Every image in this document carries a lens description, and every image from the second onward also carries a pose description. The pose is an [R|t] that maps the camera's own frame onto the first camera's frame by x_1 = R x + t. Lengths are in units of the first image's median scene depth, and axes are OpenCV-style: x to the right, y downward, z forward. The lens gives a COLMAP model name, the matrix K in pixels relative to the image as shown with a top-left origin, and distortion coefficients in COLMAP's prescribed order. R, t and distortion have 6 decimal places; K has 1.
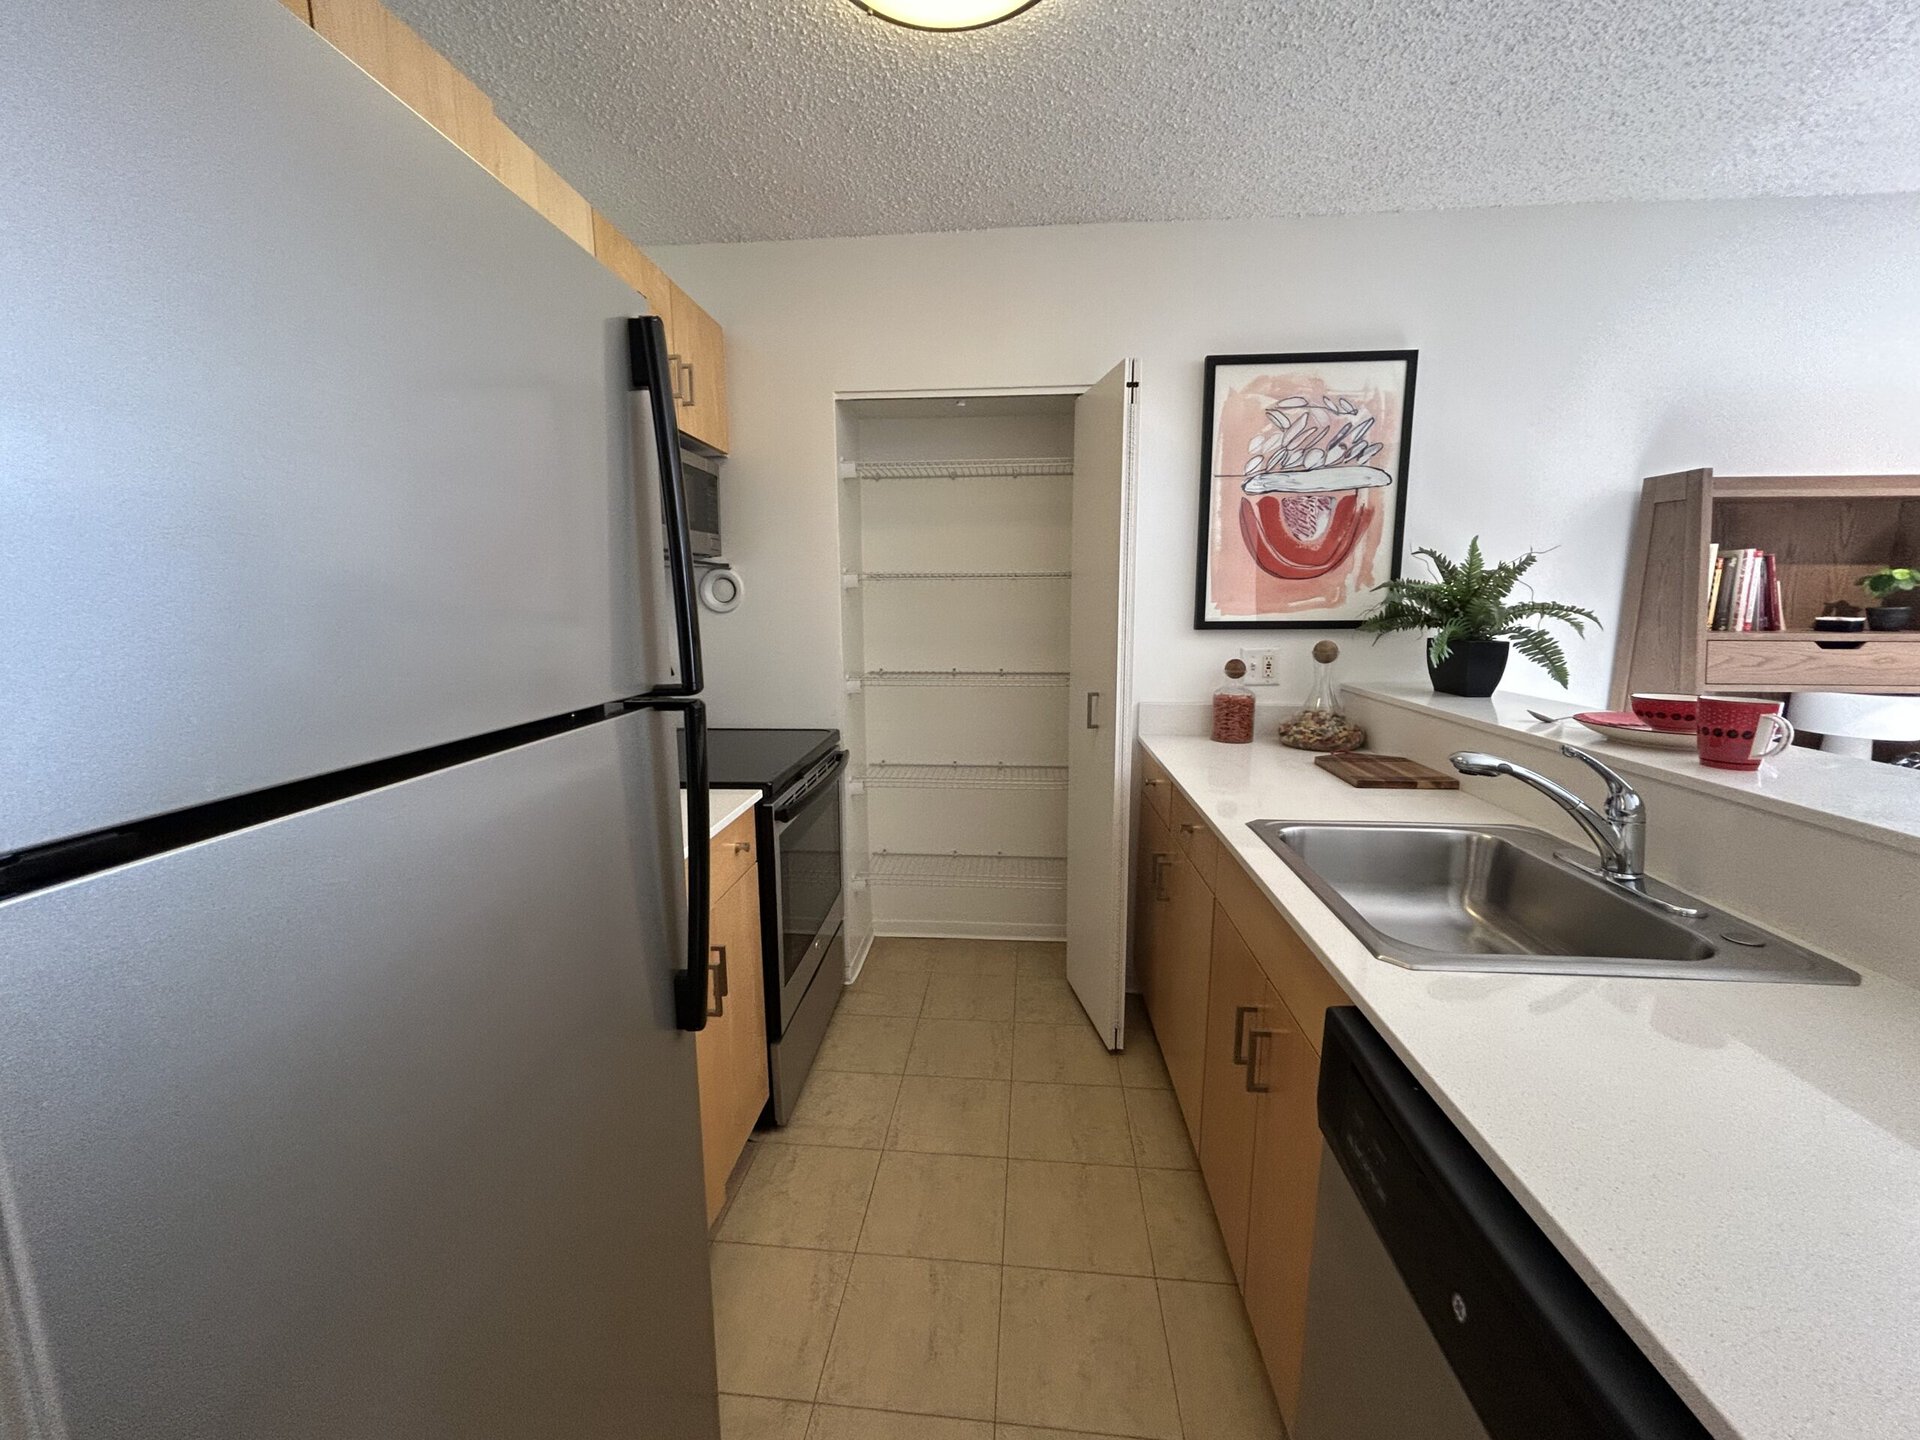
lens RADIAL K [[778.8, 0, 953.4], [0, 778.8, 722.5], [0, 0, 1]] dist [-0.000992, -0.000159]
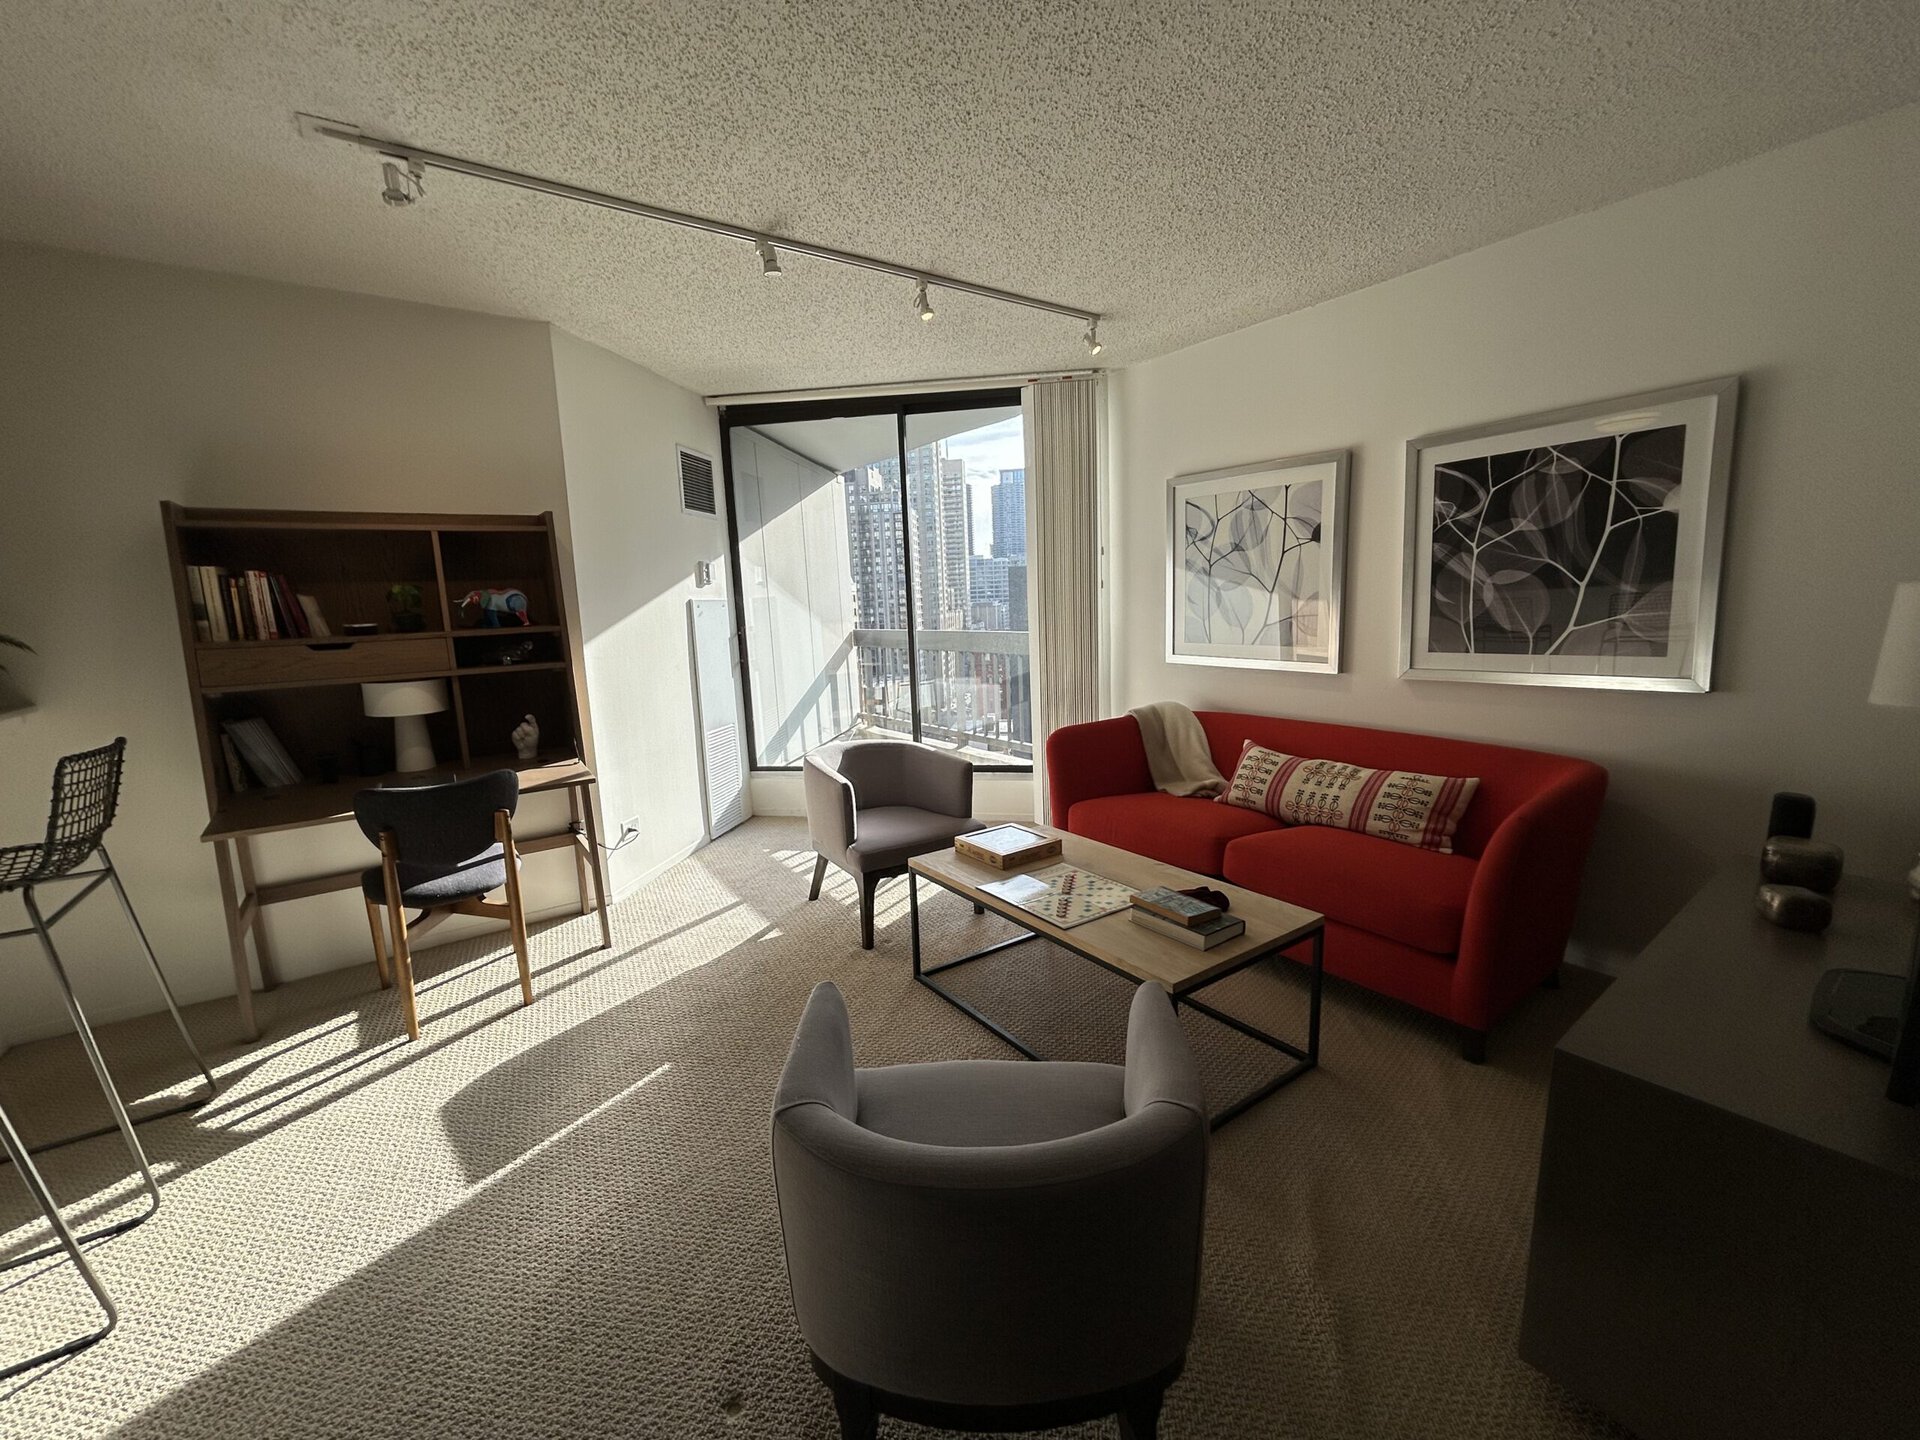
lens RADIAL K [[778.8, 0, 947.3], [0, 778.8, 716.6], [0, 0, 1]] dist [-0.000992, -0.000159]
pose [[0.762048, -0.124565, 0.635427, 0.948264], [0.137941, 0.990026, 0.028651, 0.098818], [-0.632658, 0.065818, 0.771630, -0.513393]]
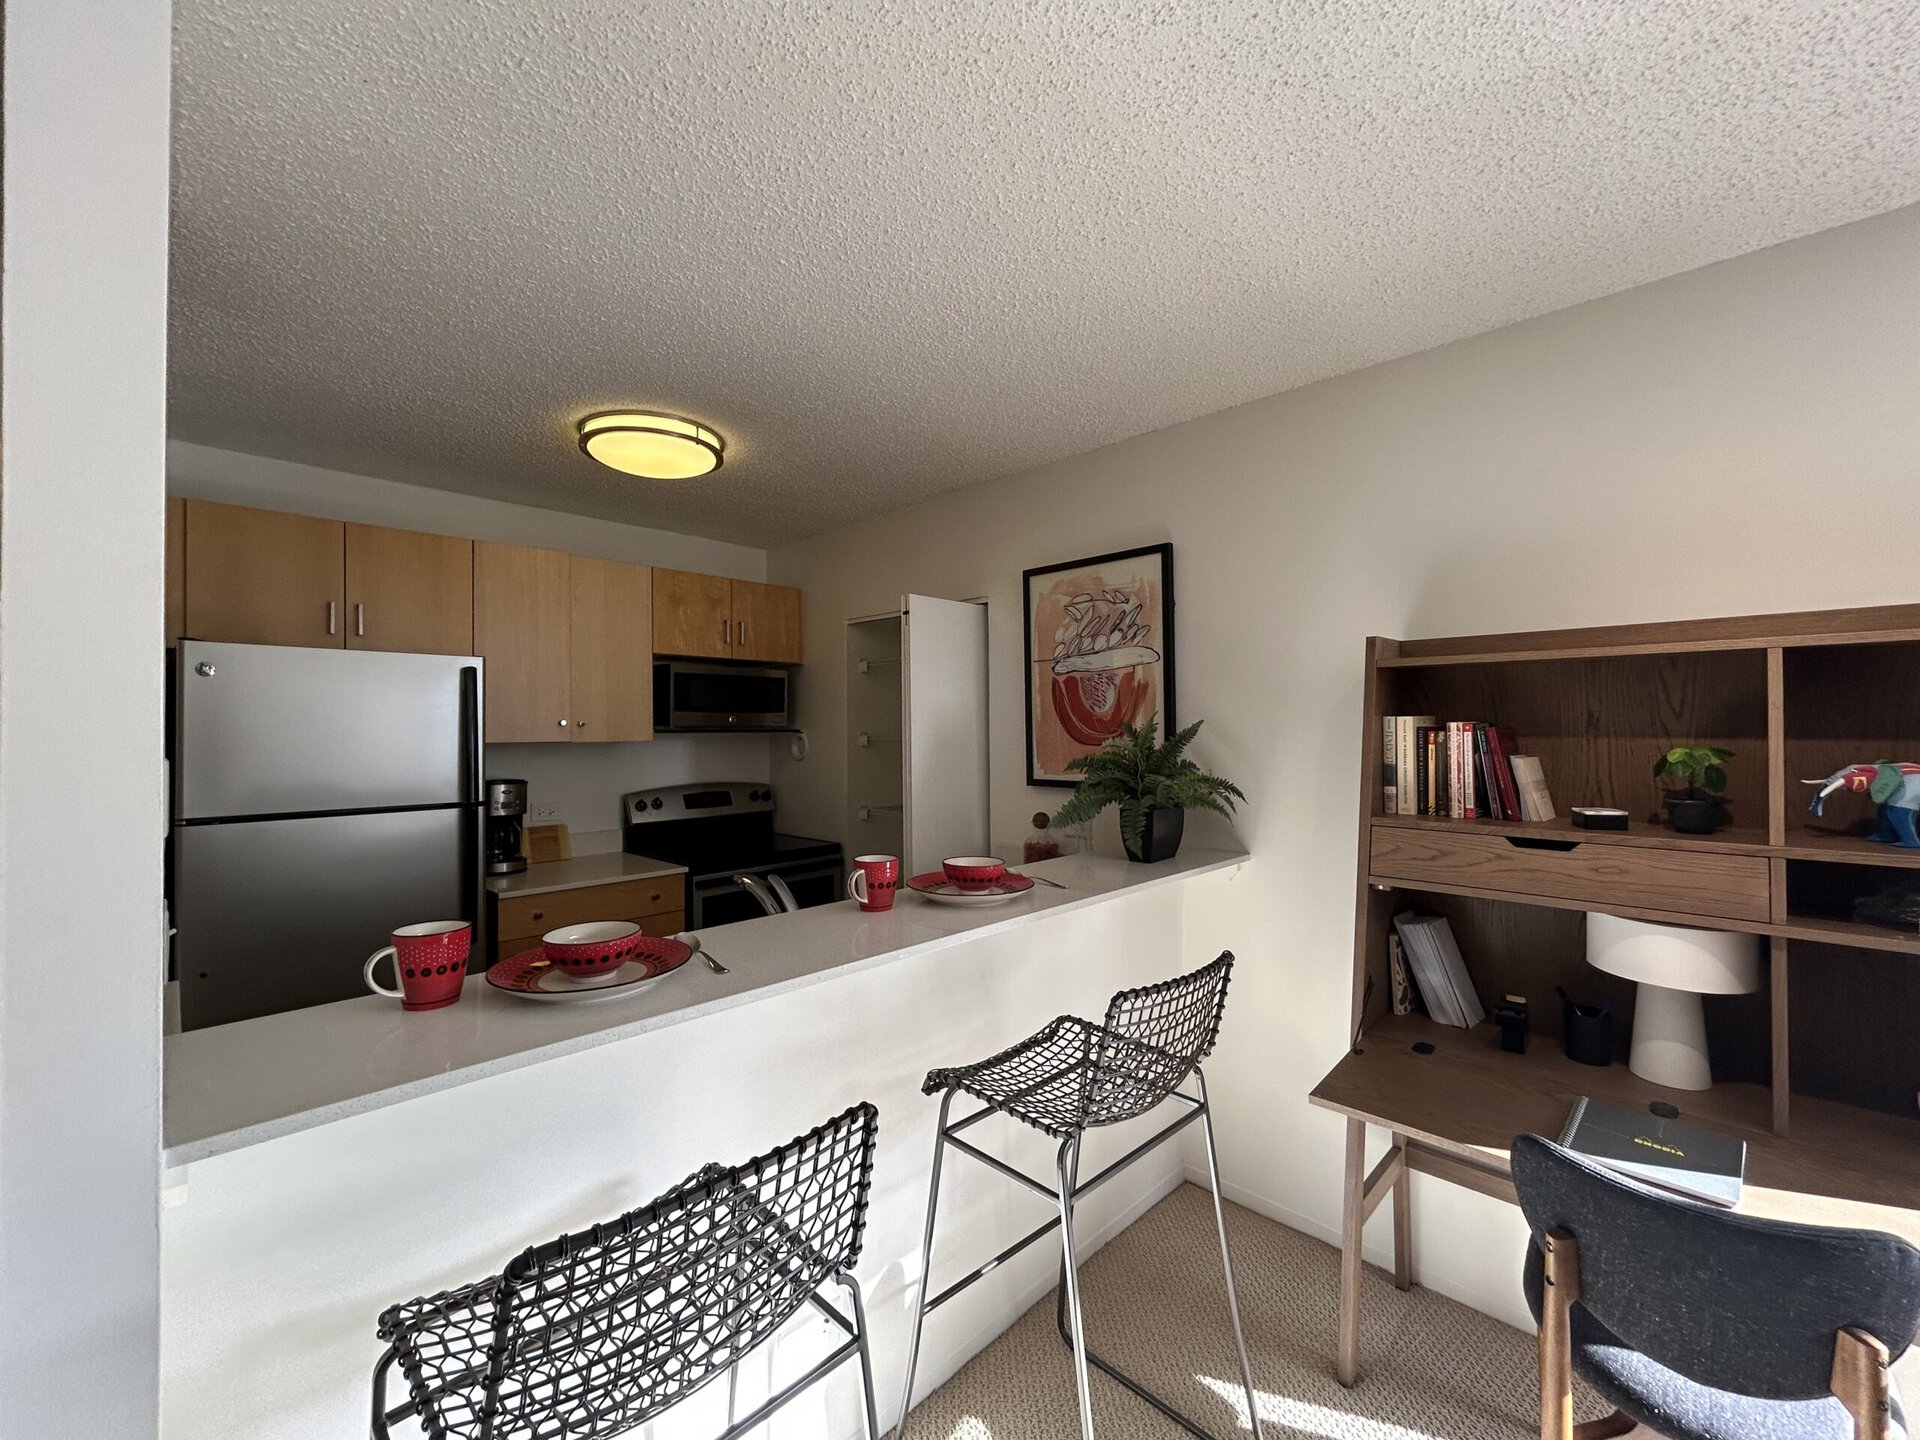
lens RADIAL K [[778.8, 0, 952.0], [0, 778.8, 721.1], [0, 0, 1]] dist [-0.000992, -0.000159]
pose [[0.766603, -0.006996, -0.642083, 1.036897], [-0.099116, 0.986667, -0.129087, -0.053814], [0.634426, 0.162599, 0.755689, 0.009325]]
